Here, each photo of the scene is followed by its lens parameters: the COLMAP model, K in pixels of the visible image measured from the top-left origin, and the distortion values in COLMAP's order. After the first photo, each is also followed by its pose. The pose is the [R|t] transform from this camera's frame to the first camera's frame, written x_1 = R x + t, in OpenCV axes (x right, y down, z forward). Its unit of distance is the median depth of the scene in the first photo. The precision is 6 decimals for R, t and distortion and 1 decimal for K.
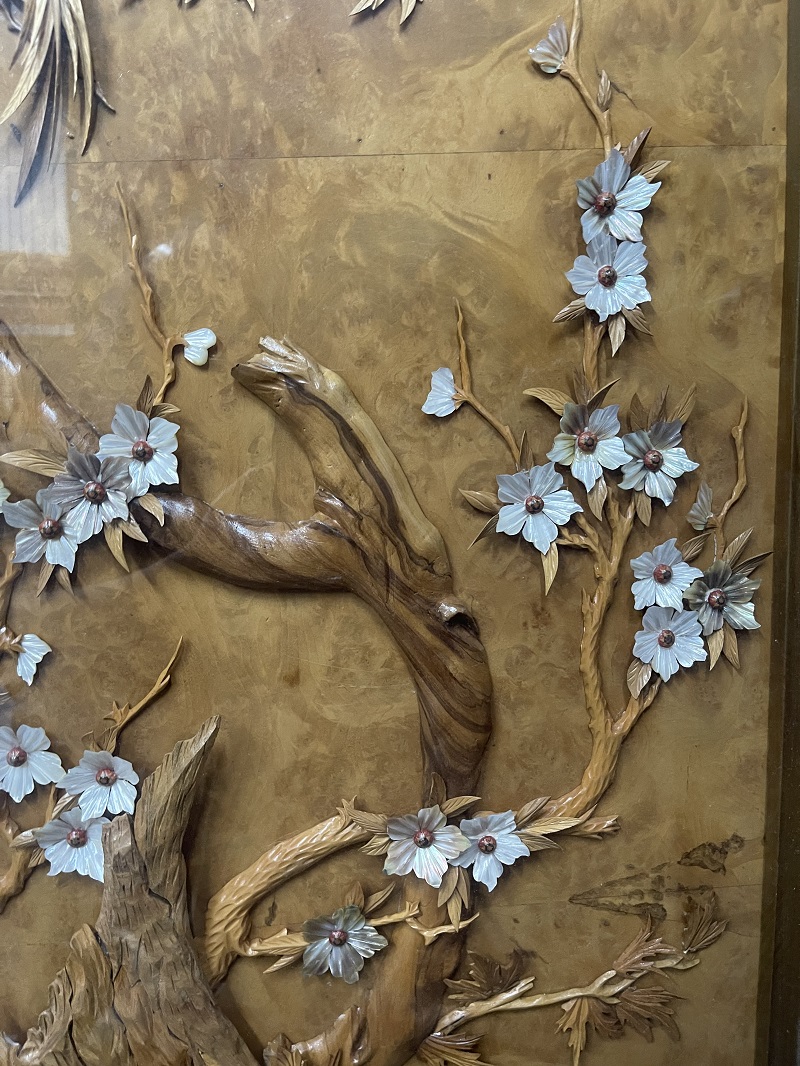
lens RADIAL K [[815.2, 0, 400.0], [0, 815.2, 533.0], [0, 0, 1]] dist [0.062379, -0.103655]
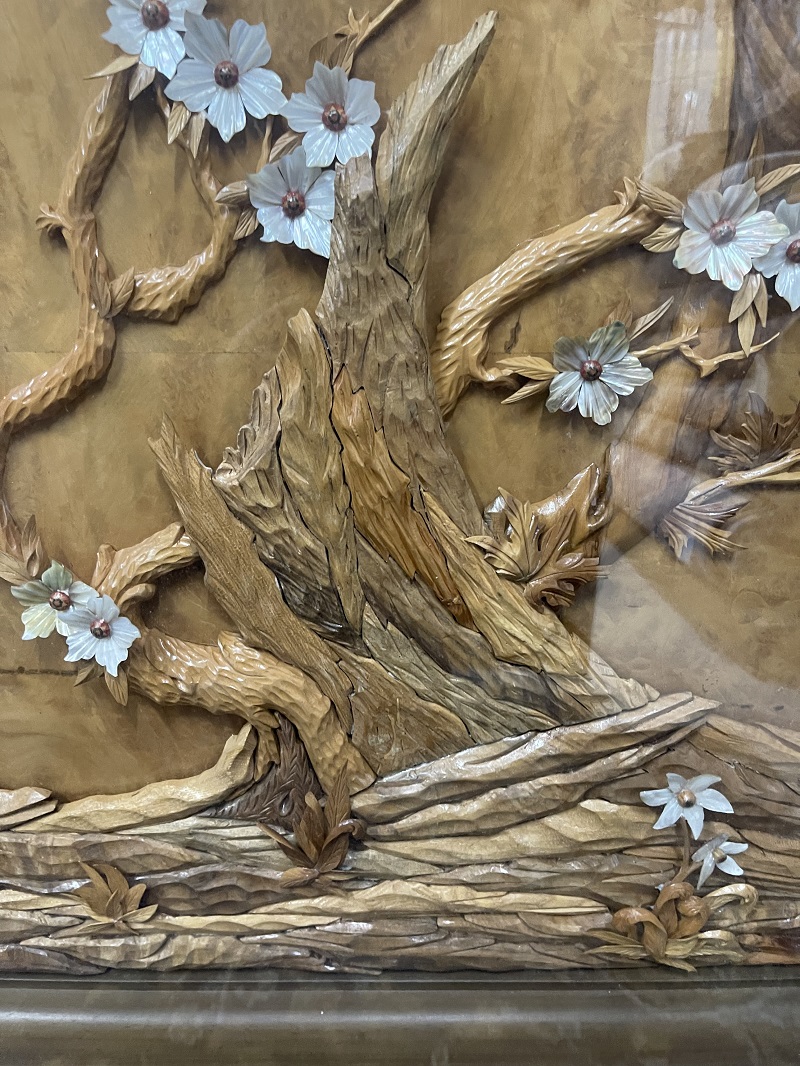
lens RADIAL K [[815.2, 0, 400.0], [0, 815.2, 533.0], [0, 0, 1]] dist [0.062379, -0.103655]
pose [[0.997839, 0.061160, -0.024015, -0.252128], [-0.055631, 0.980872, 0.186535, 0.537760], [0.034964, -0.184796, 0.982155, 0.152659]]
